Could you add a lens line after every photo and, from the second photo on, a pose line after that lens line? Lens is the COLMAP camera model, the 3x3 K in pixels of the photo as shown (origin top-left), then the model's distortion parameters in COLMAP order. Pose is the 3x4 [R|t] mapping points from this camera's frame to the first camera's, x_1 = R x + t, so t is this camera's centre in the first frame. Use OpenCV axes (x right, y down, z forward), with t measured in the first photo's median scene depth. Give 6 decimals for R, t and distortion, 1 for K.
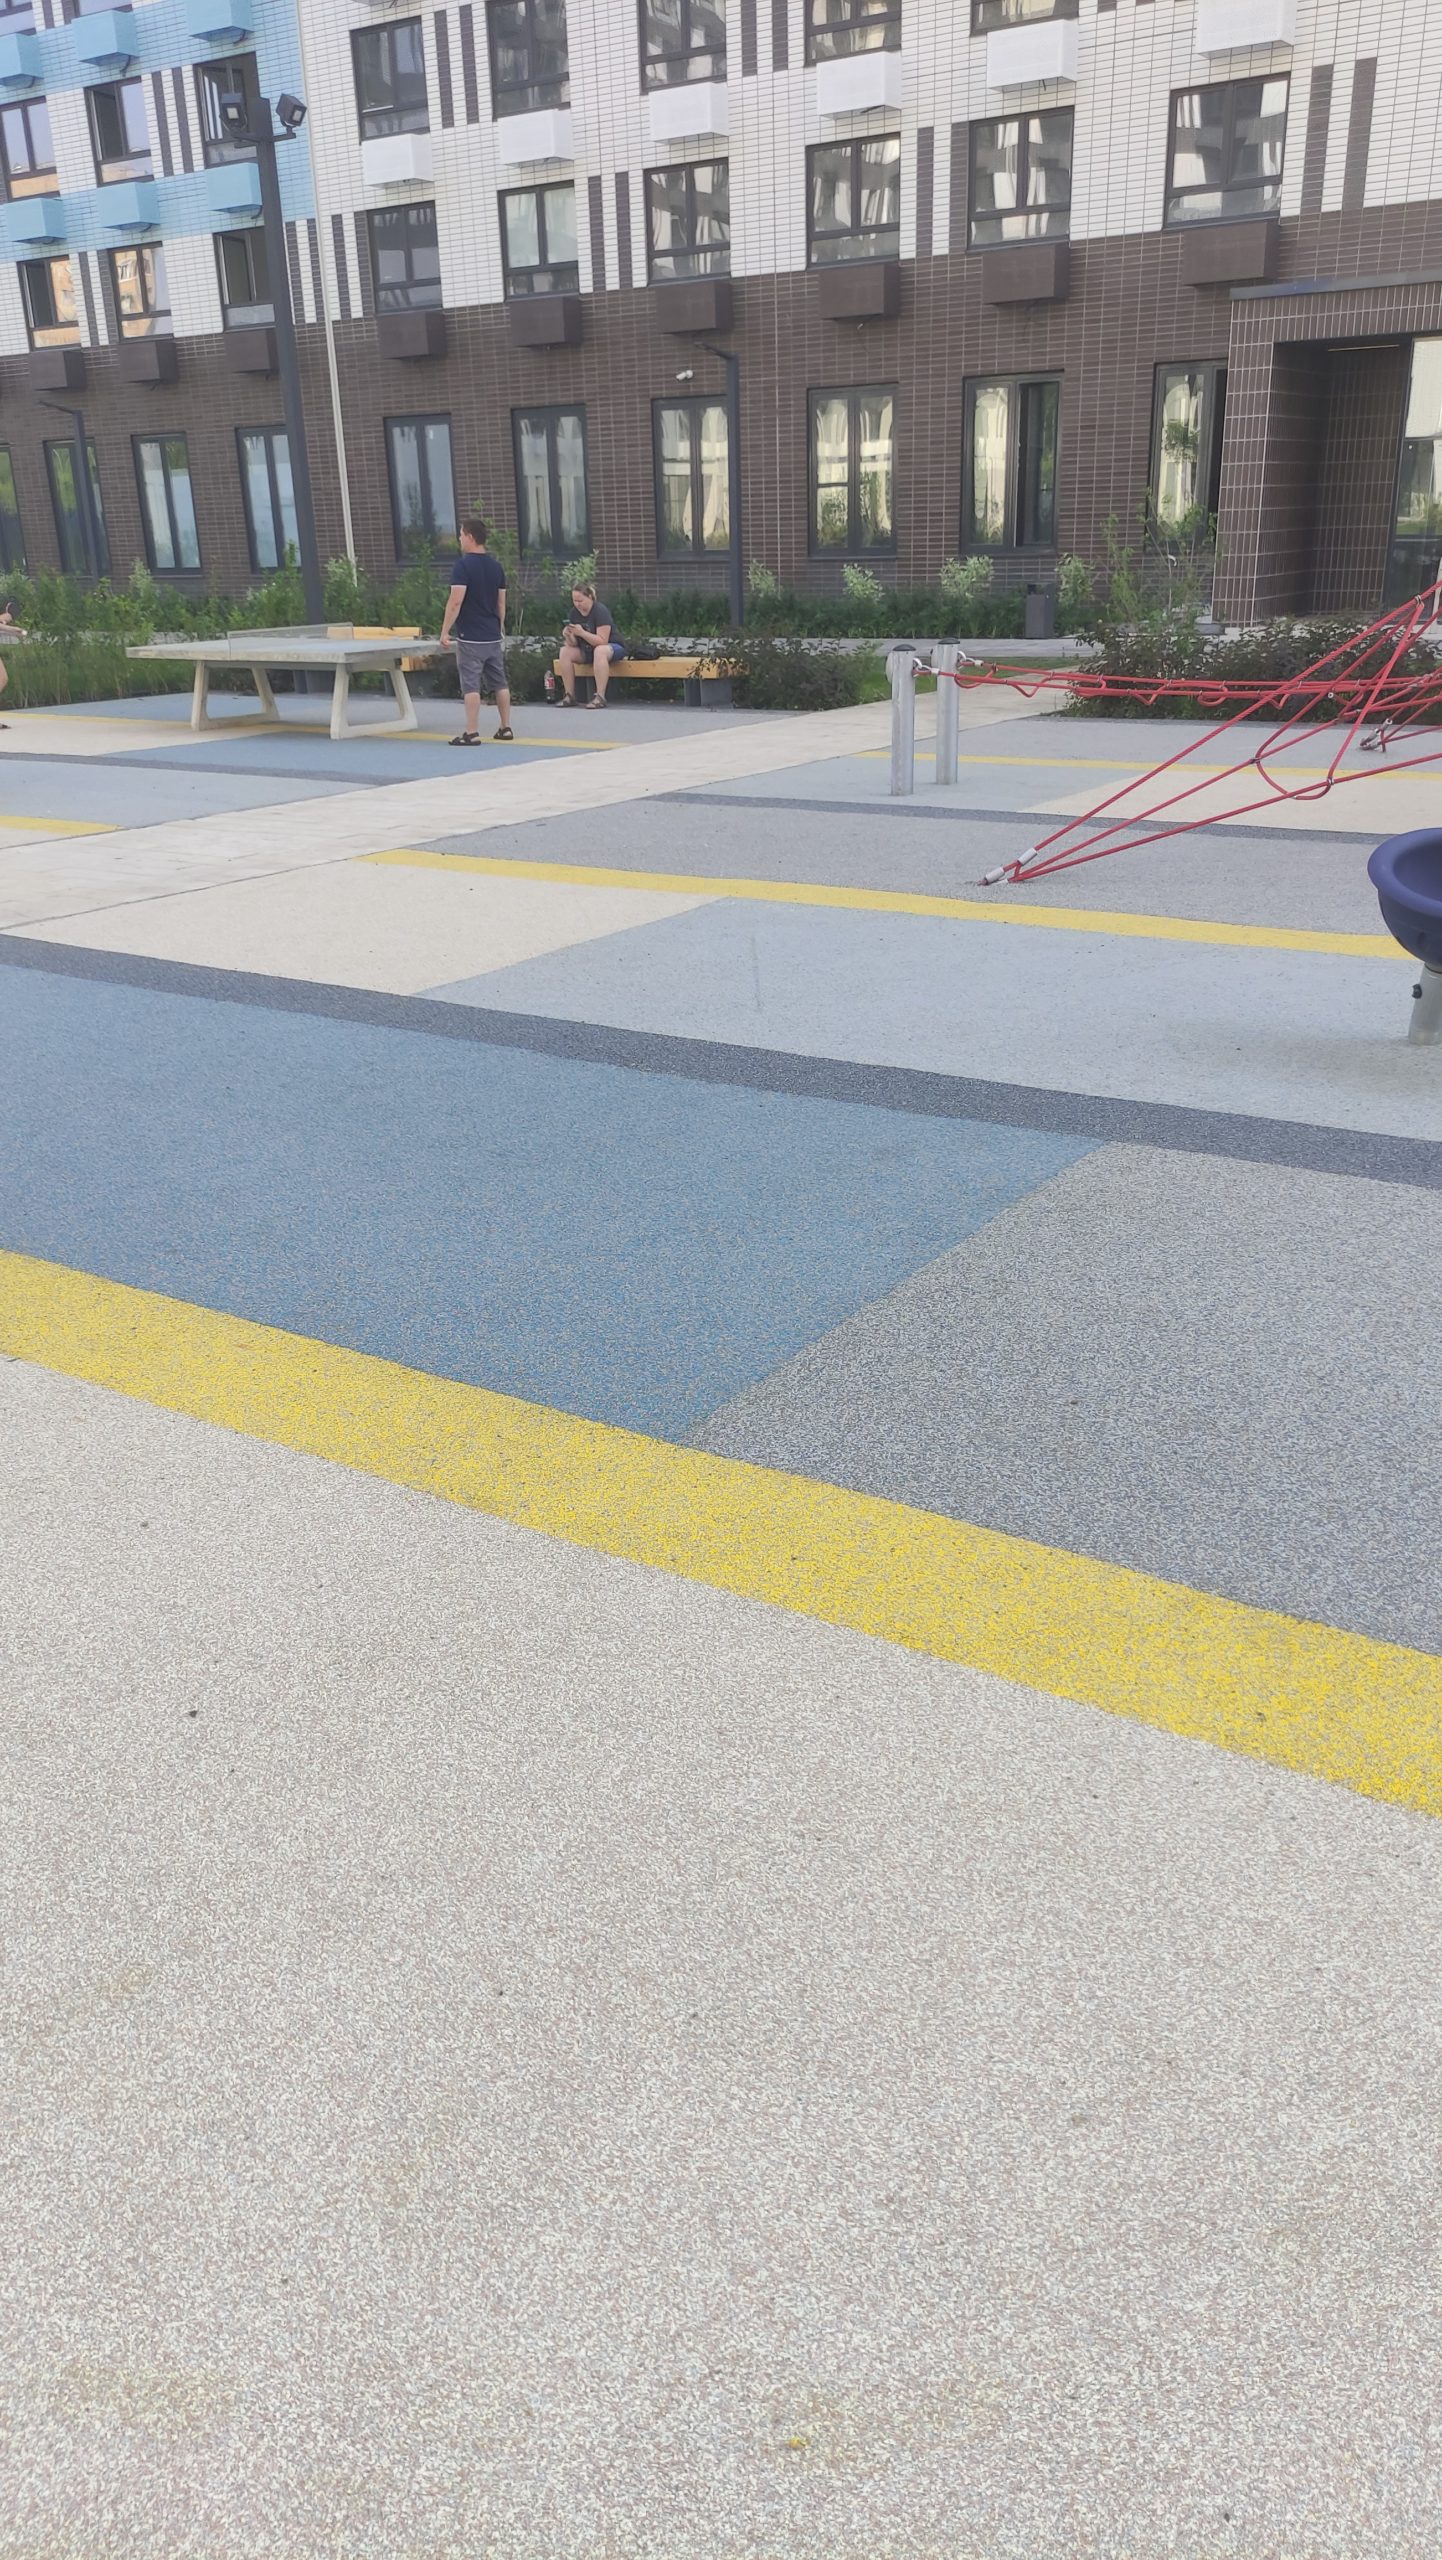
lens RADIAL K [[1905.6, 0, 726.3], [0, 1905.6, 1276.4], [0, 0, 1]] dist [0.043547, -0.039257]
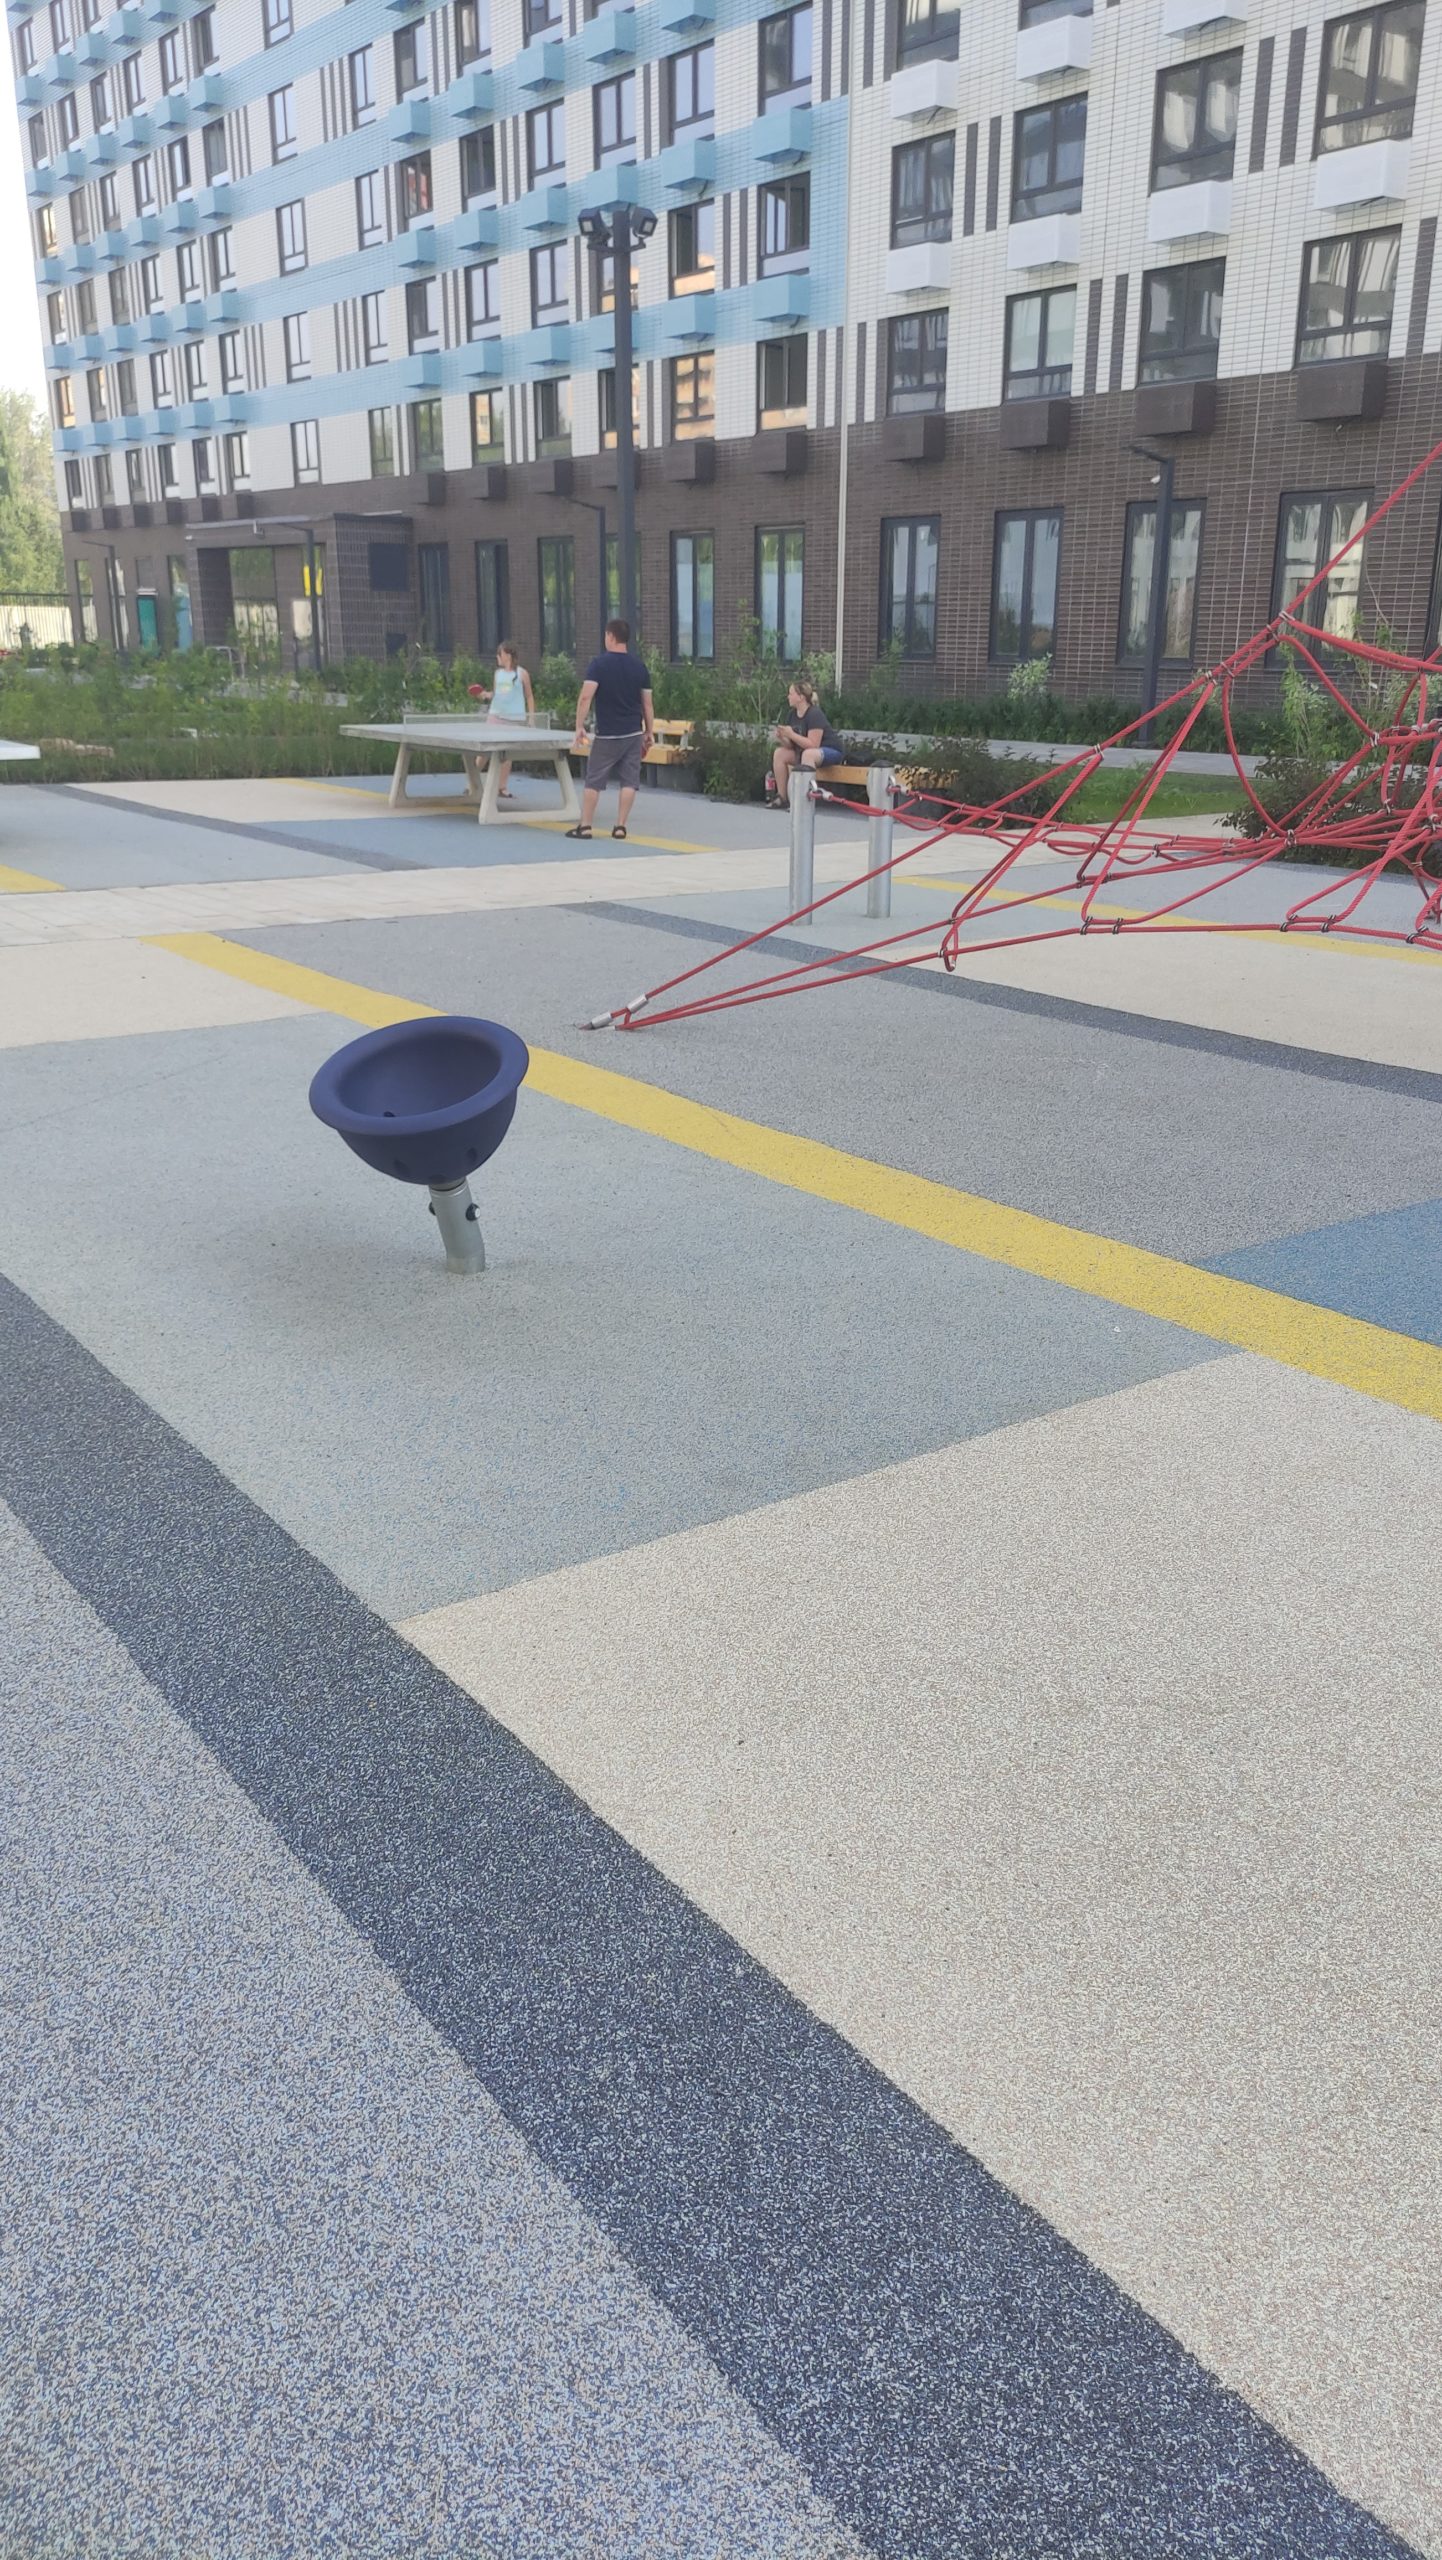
lens RADIAL K [[1905.6, 0, 712.9], [0, 1905.6, 1279.0], [0, 0, 1]] dist [0.043547, -0.039257]
pose [[0.938299, 0.142487, -0.315106, 0.126521], [-0.155784, 0.987640, -0.017283, -0.020700], [0.308749, 0.065305, 0.948899, 0.042036]]
